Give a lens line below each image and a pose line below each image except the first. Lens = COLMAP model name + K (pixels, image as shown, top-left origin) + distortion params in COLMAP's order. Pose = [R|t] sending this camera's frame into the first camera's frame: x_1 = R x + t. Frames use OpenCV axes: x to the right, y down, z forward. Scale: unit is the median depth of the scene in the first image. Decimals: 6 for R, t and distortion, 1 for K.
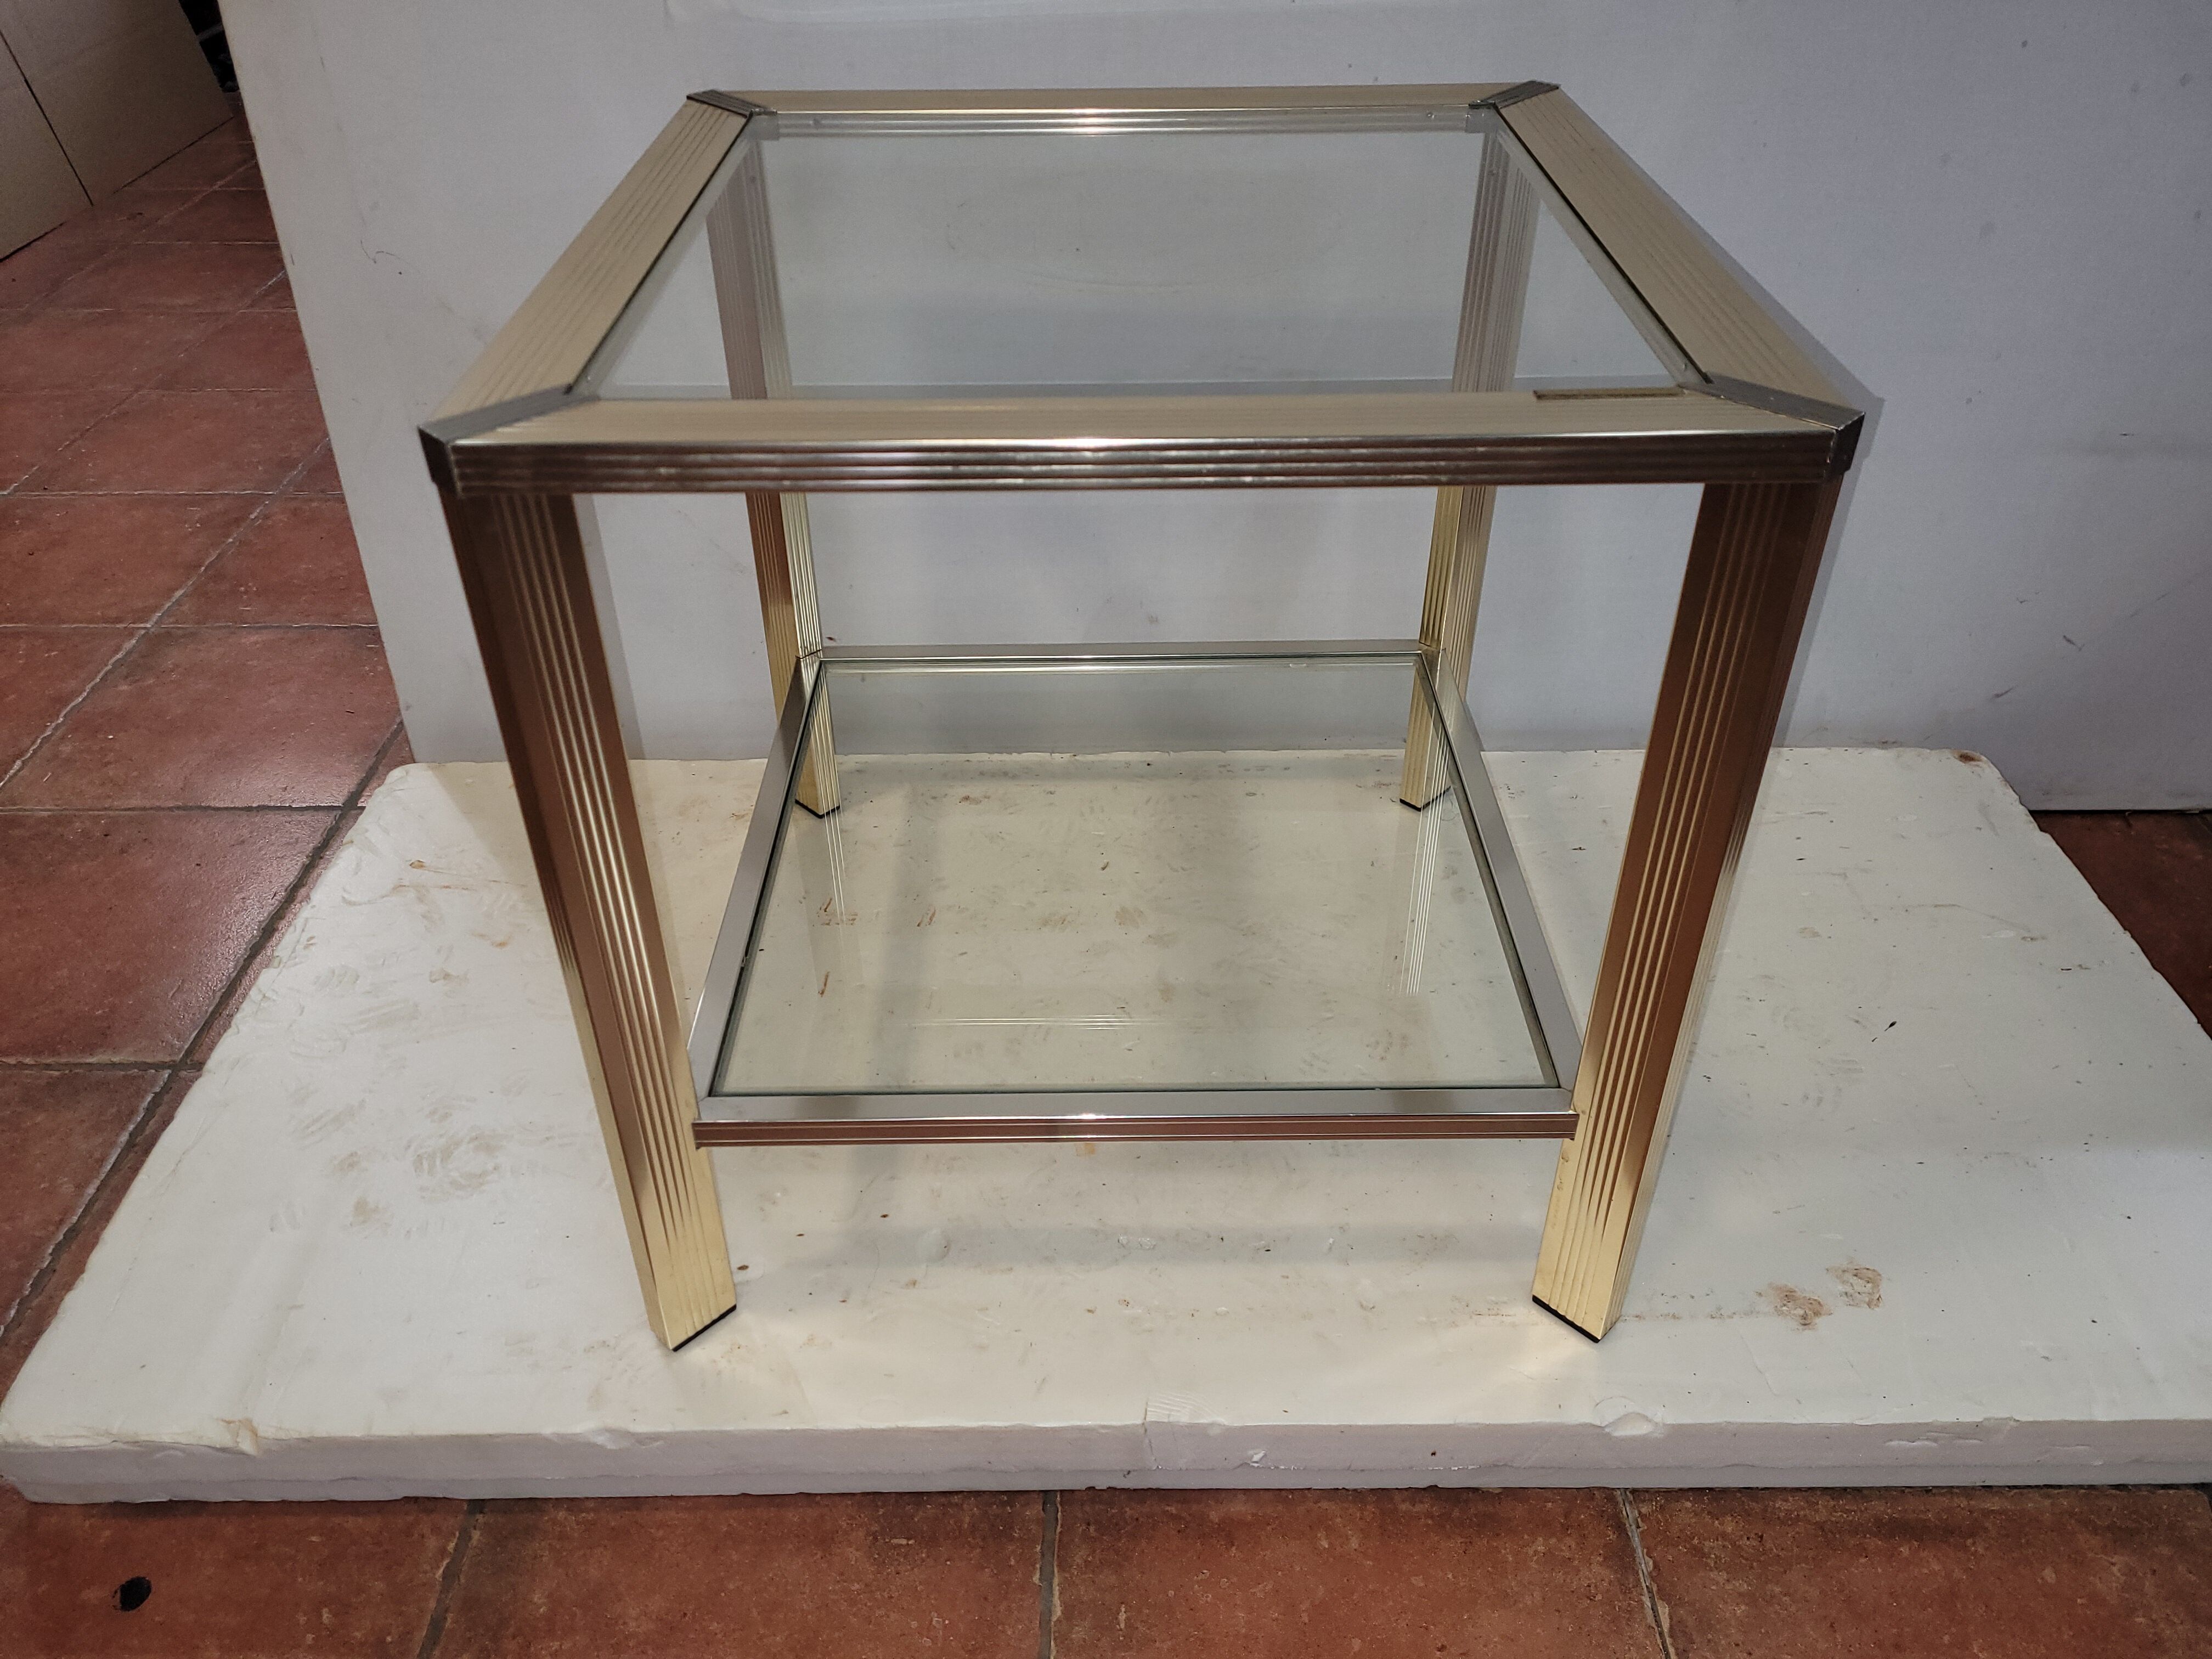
lens RADIAL K [[1658.5, 0, 1097.6], [0, 1658.5, 815.5], [0, 0, 1]] dist [0.066633, -0.051347]
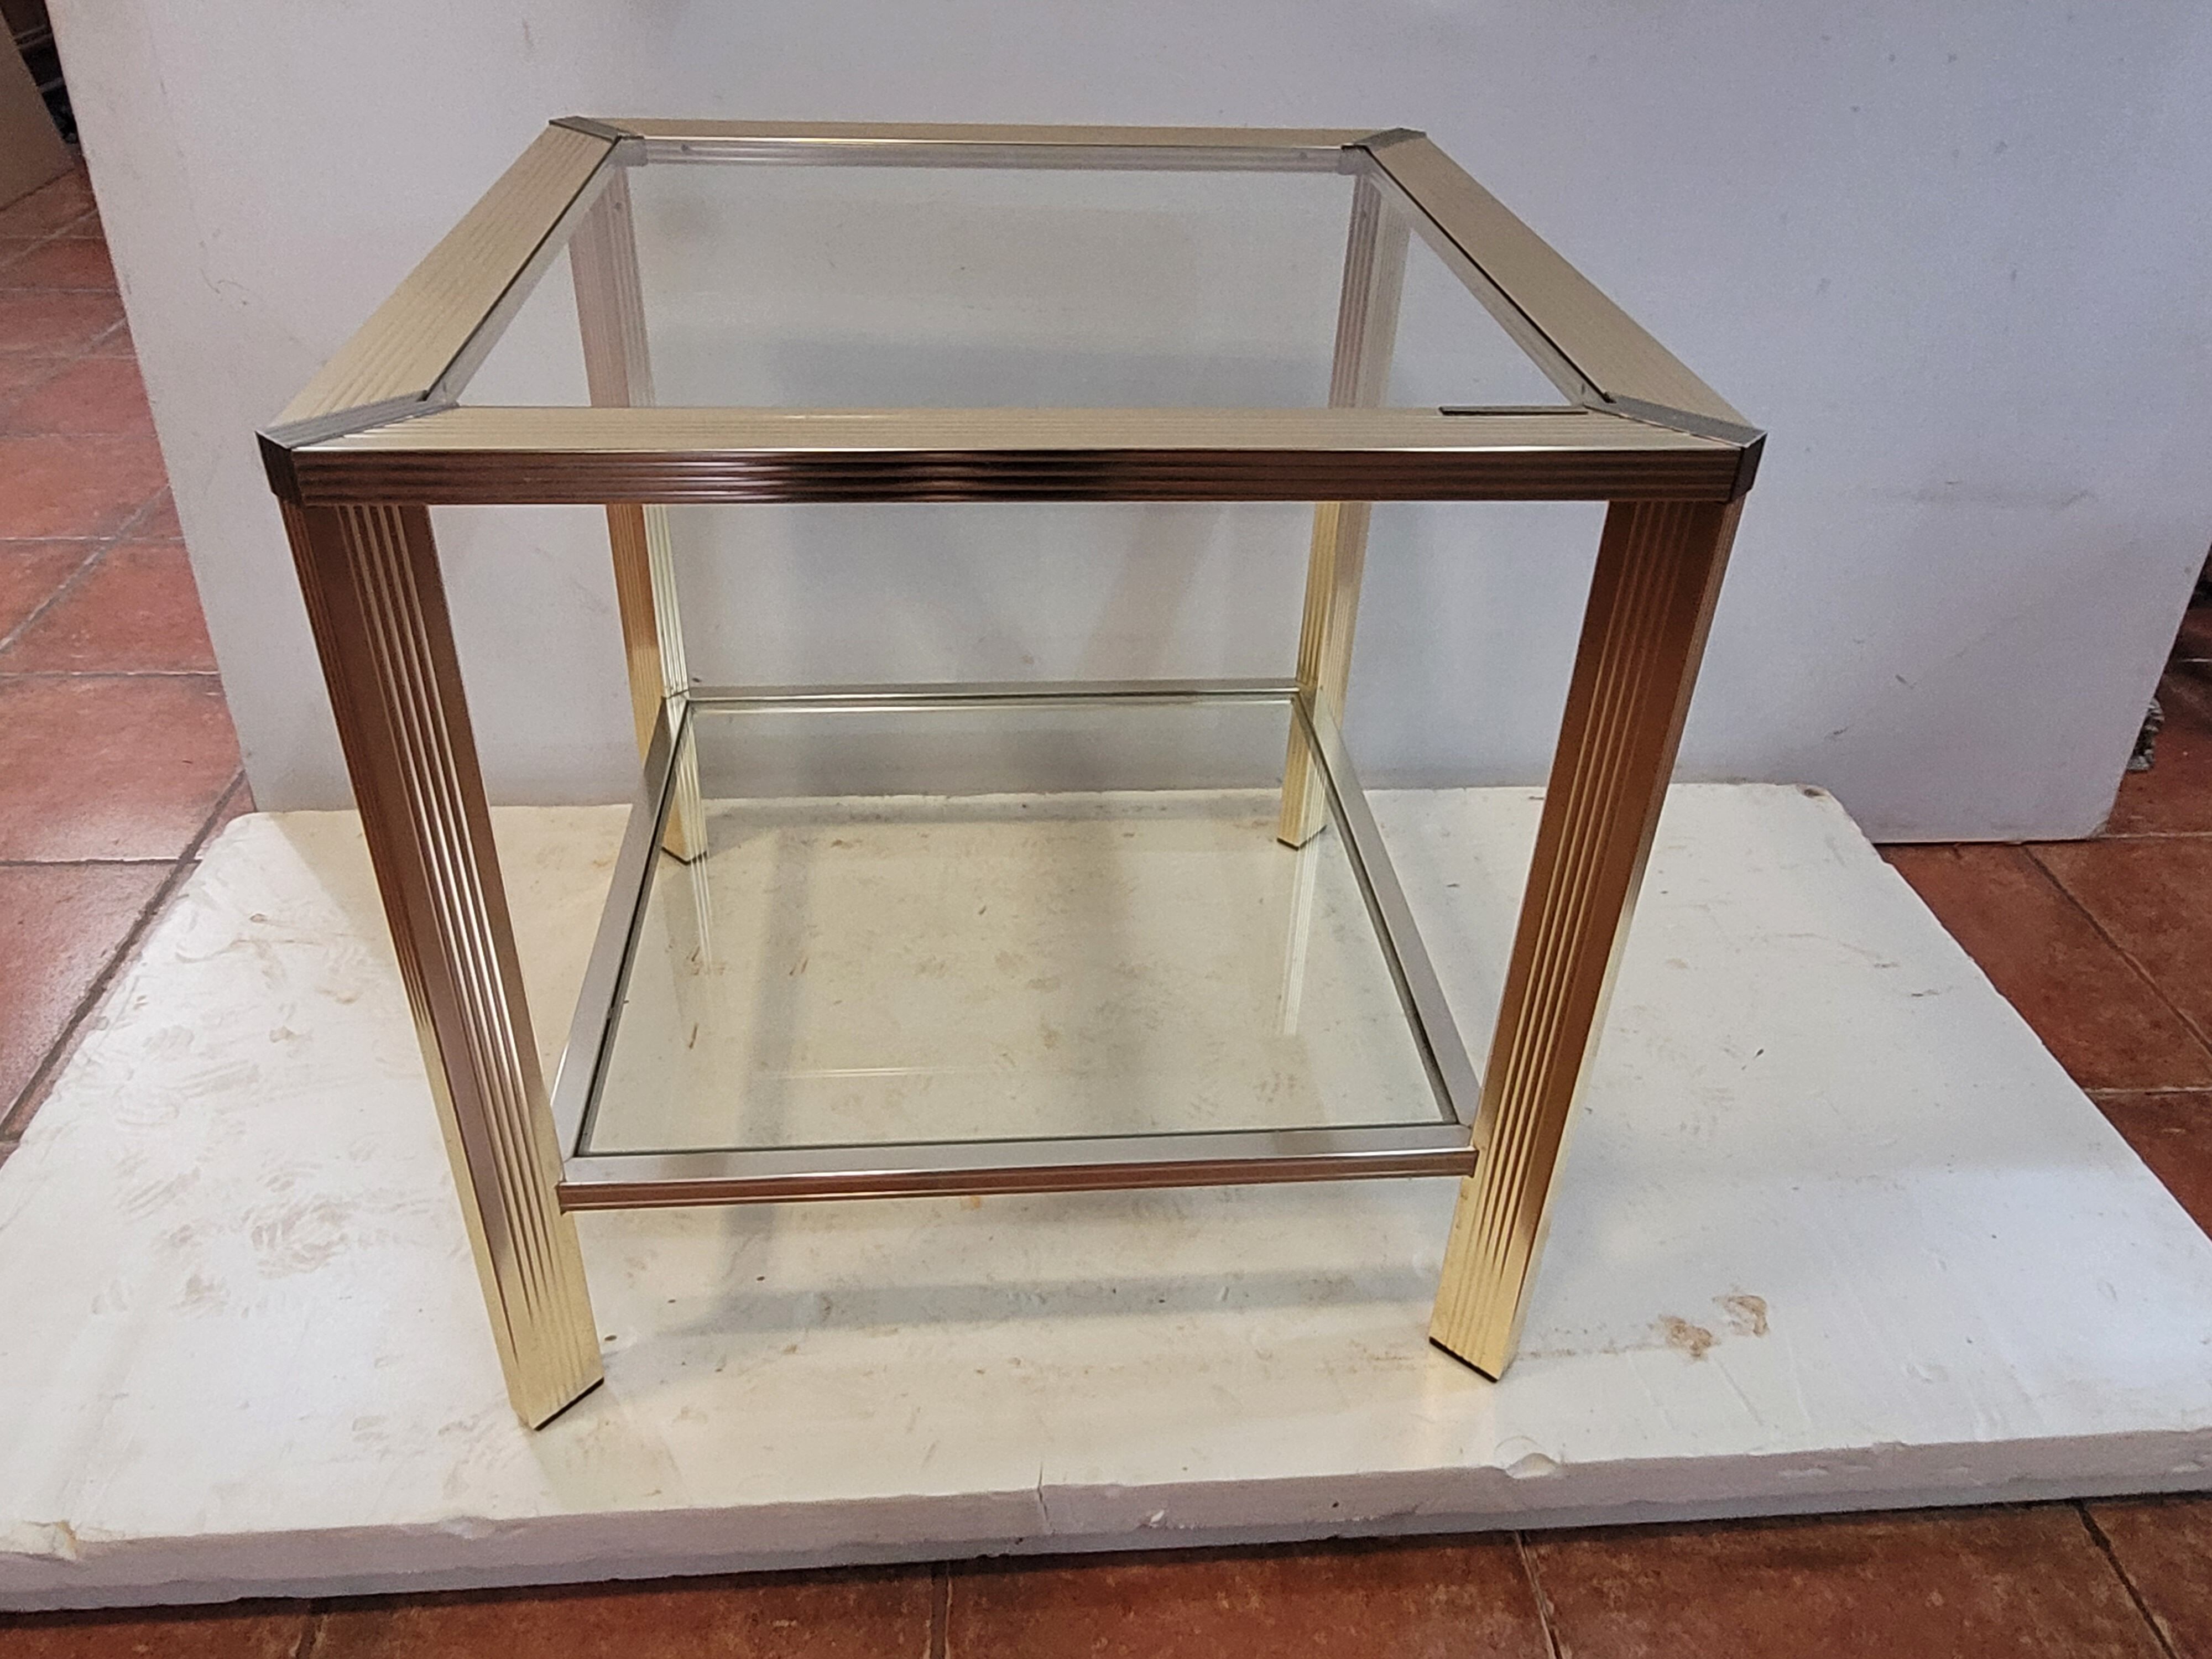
lens RADIAL K [[1621.2, 0, 1080.3], [0, 1621.2, 812.8], [0, 0, 1]] dist [0.019927, -0.007145]
pose [[0.996850, -0.009938, 0.078682, -0.016439], [0.012471, 0.999417, -0.031769, 0.005925], [-0.078320, 0.032650, 0.996393, 0.051207]]
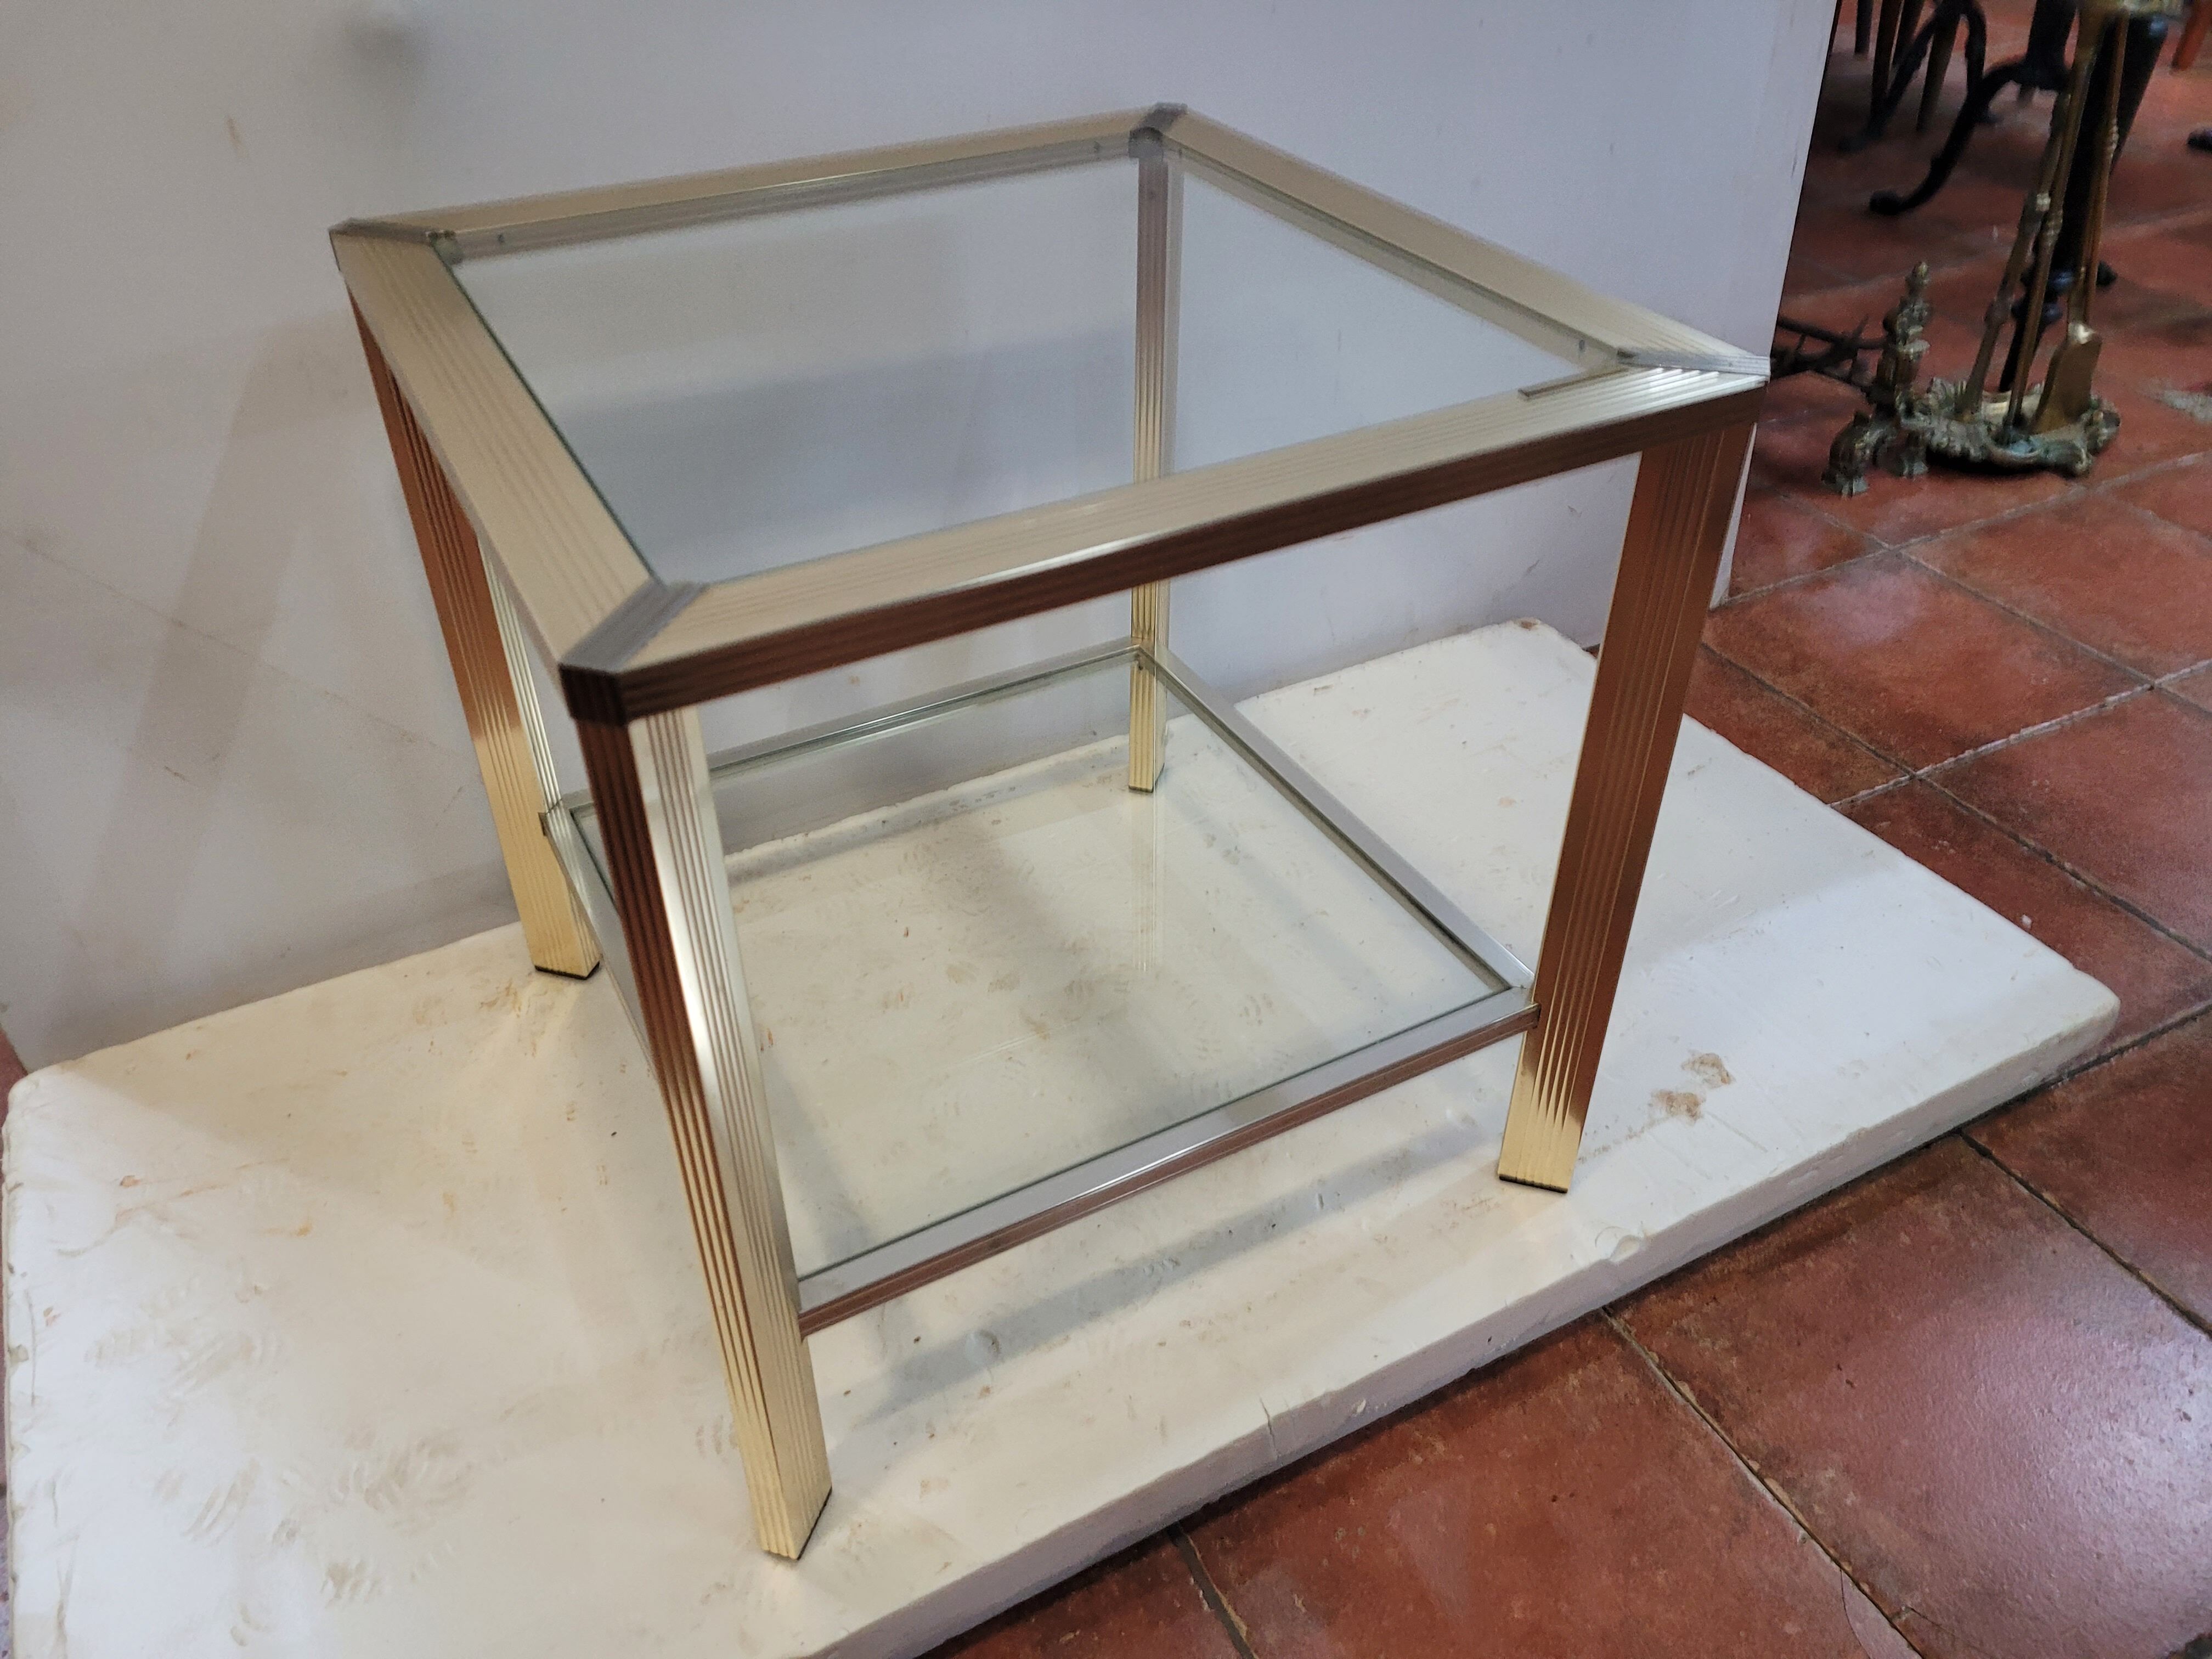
lens RADIAL K [[1658.5, 0, 1084.1], [0, 1658.5, 826.5], [0, 0, 1]] dist [0.066633, -0.051347]
pose [[0.887185, -0.278406, 0.367959, -0.322268], [0.275323, 0.959348, 0.062034, -0.080649], [-0.370271, 0.046271, 0.927771, 0.052287]]
